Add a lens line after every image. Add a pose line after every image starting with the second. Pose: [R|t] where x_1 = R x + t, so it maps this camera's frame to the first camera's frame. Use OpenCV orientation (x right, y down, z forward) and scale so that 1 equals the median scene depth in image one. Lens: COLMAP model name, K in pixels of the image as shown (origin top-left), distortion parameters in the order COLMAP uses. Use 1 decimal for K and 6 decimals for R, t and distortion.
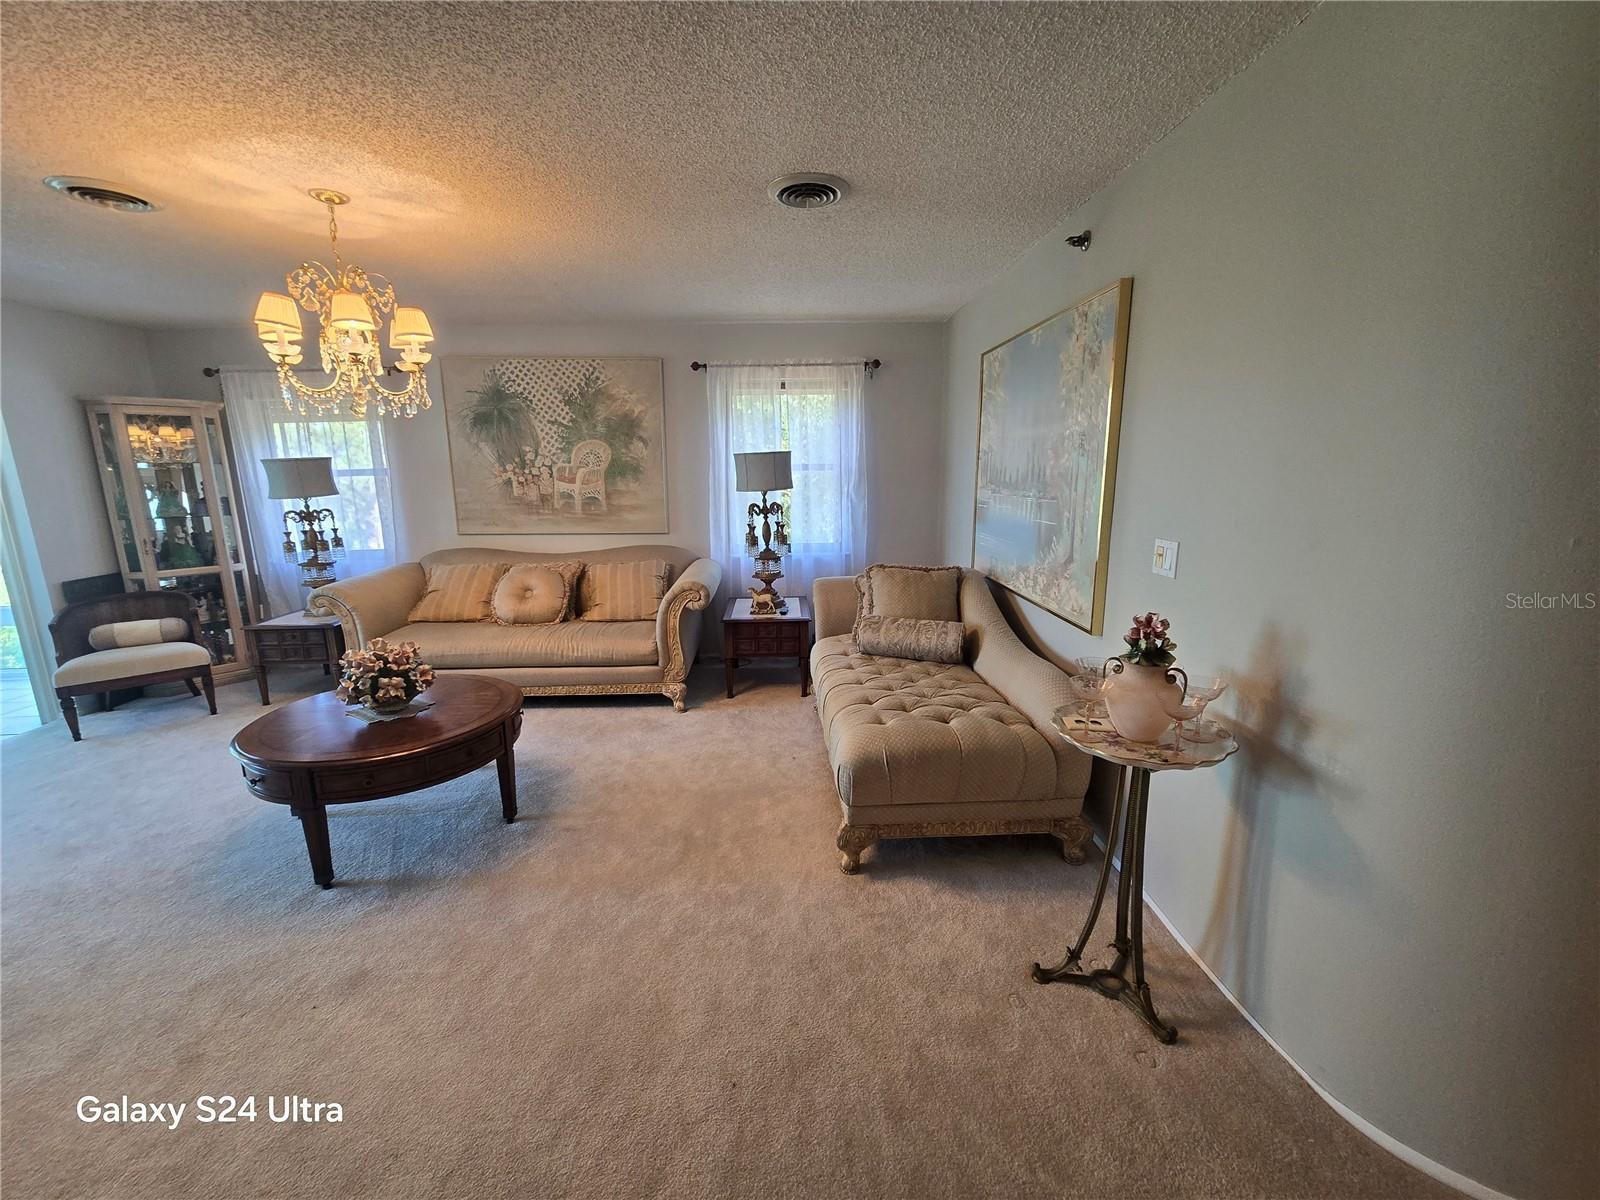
lens RADIAL K [[658.4, 0, 798.9], [0, 658.4, 605.1], [0, 0, 1]] dist [-0.010557, 0.001698]
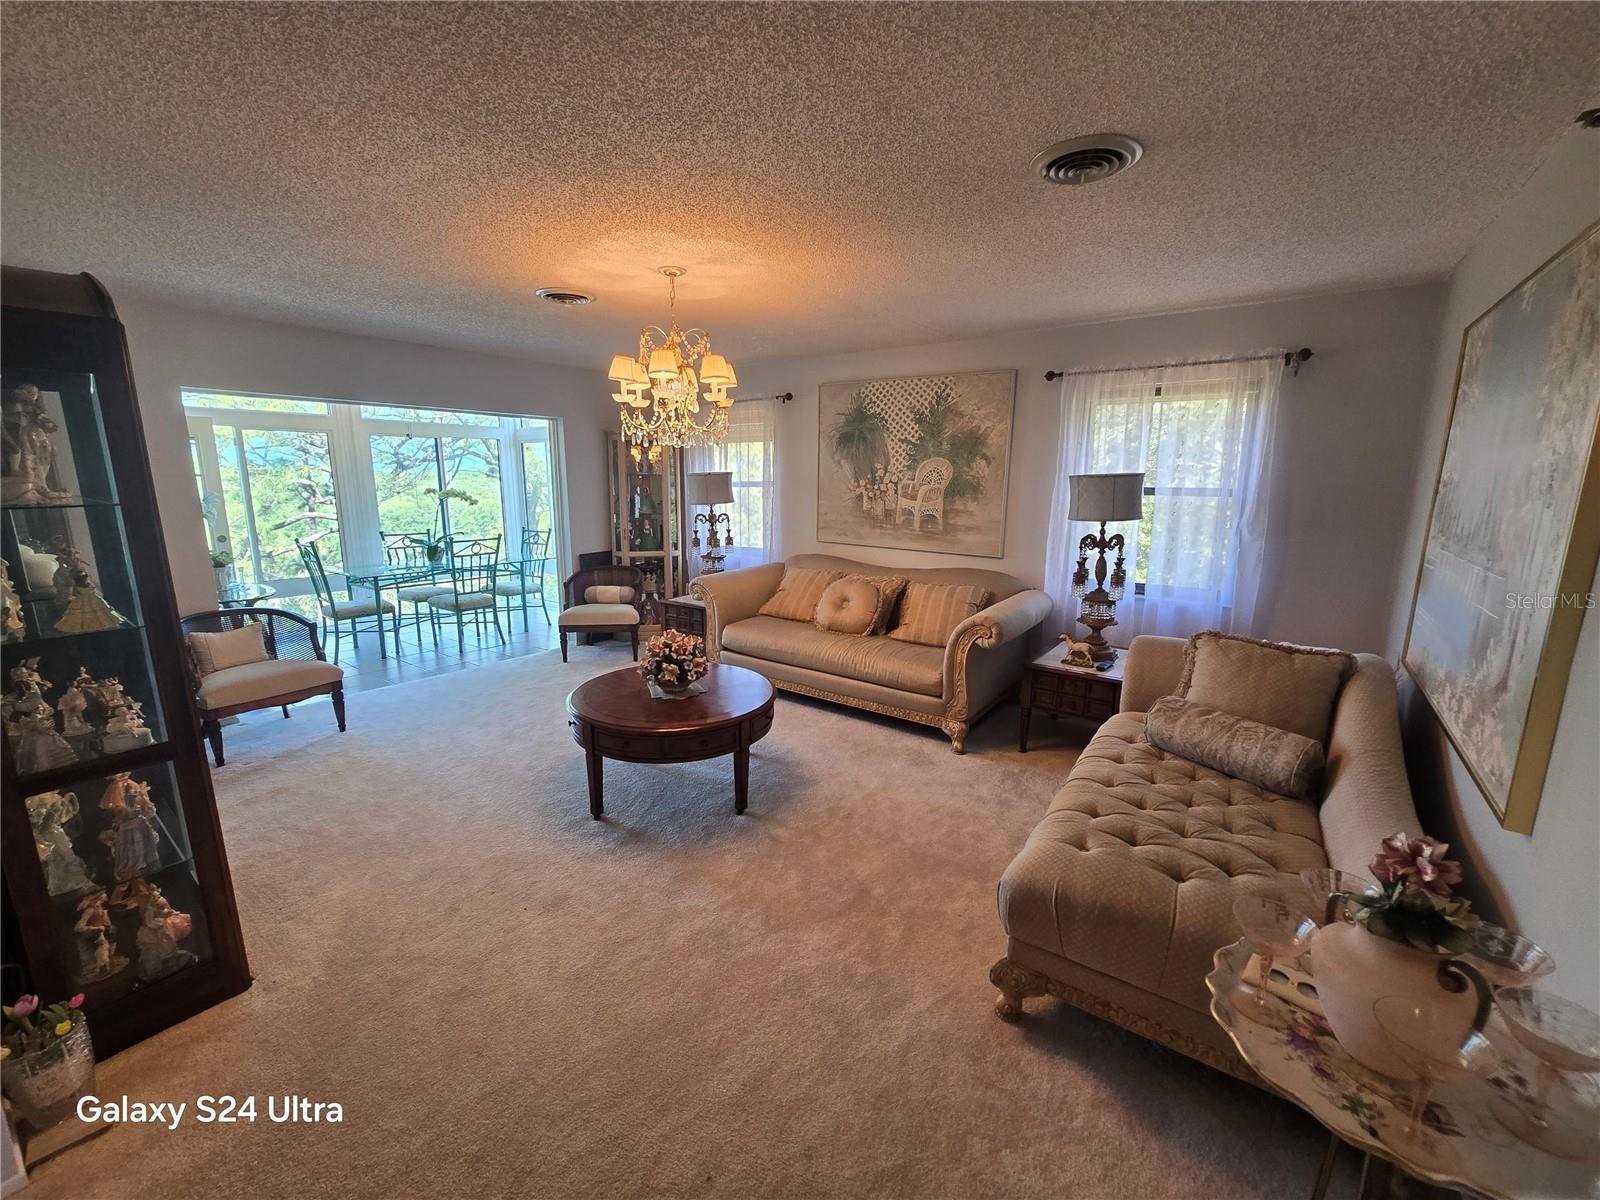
lens RADIAL K [[658.4, 0, 794.4], [0, 658.4, 602.8], [0, 0, 1]] dist [-0.010557, 0.001698]
pose [[0.783269, 0.133230, -0.607240, 0.159241], [-0.139480, 0.989526, 0.037191, -0.045082], [0.605835, 0.055567, 0.793648, 0.102932]]
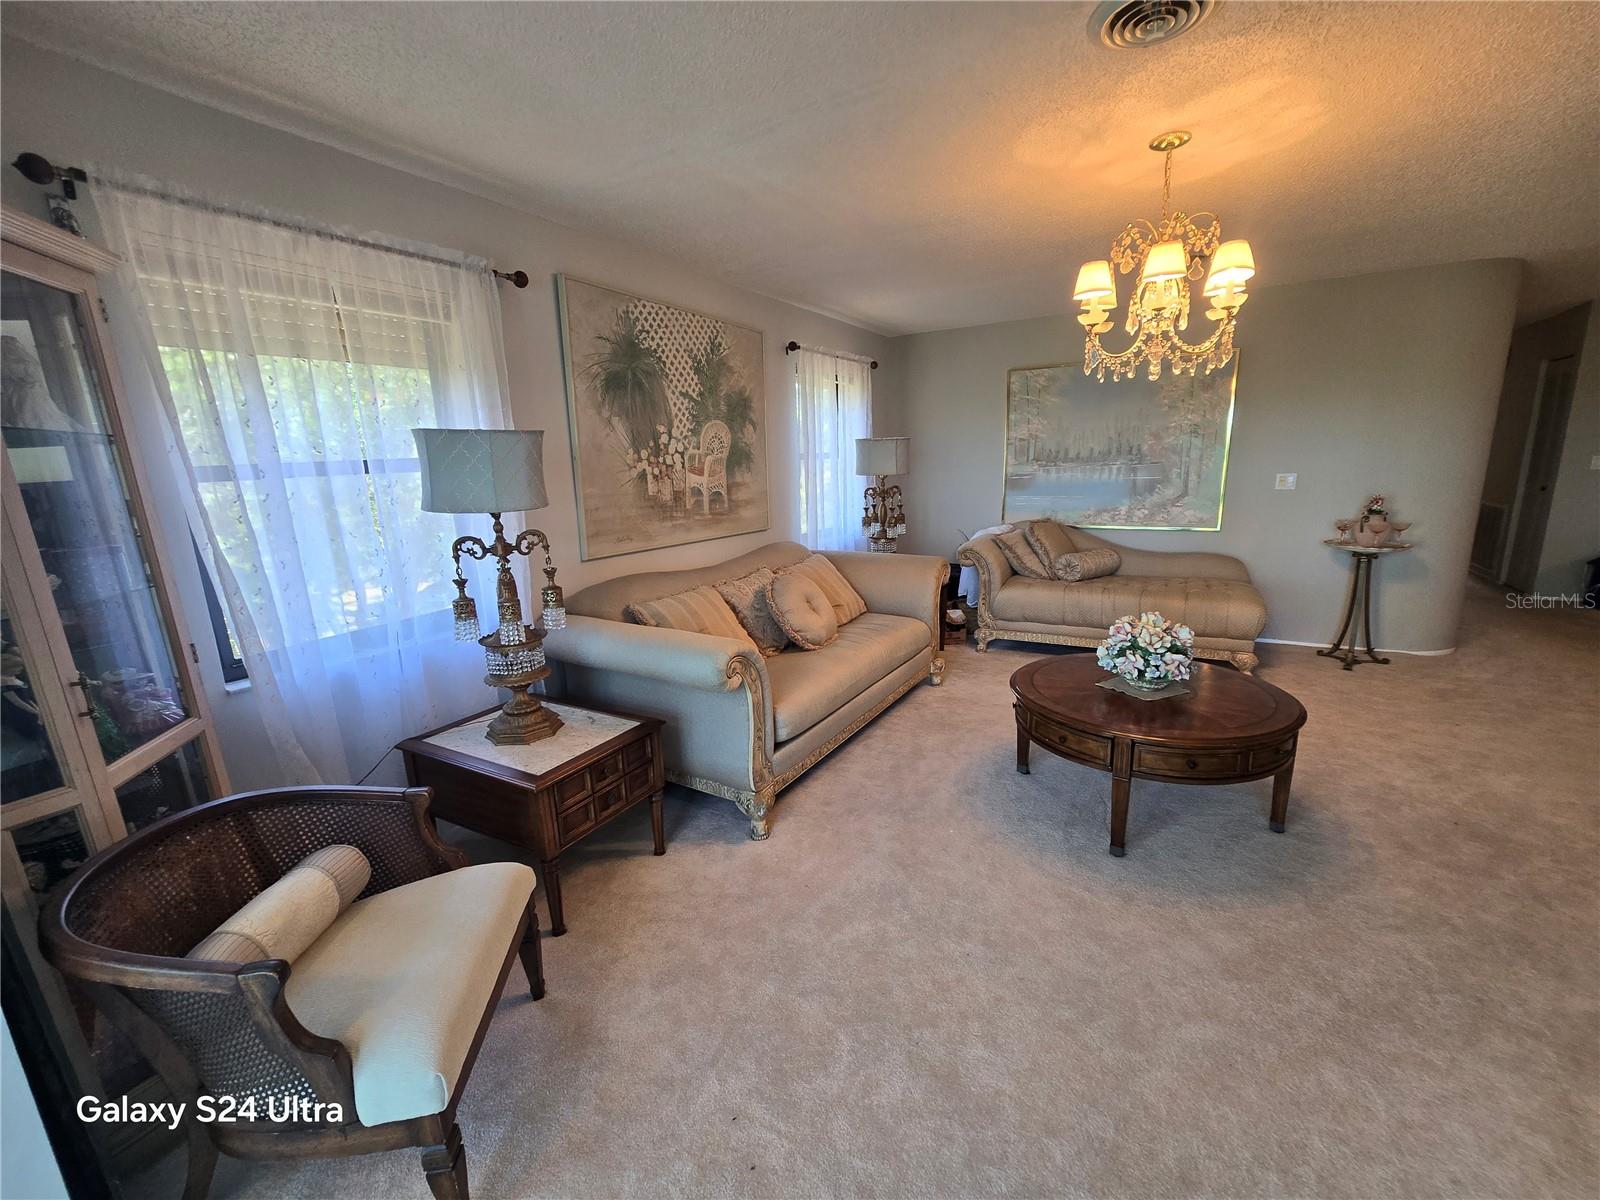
lens RADIAL K [[658.4, 0, 798.9], [0, 658.4, 610.3], [0, 0, 1]] dist [-0.010557, 0.001698]
pose [[0.549743, -0.191508, 0.813085, -1.026049], [0.203130, 0.974796, 0.092256, -0.084939], [-0.810260, 0.114445, 0.574788, 0.518796]]
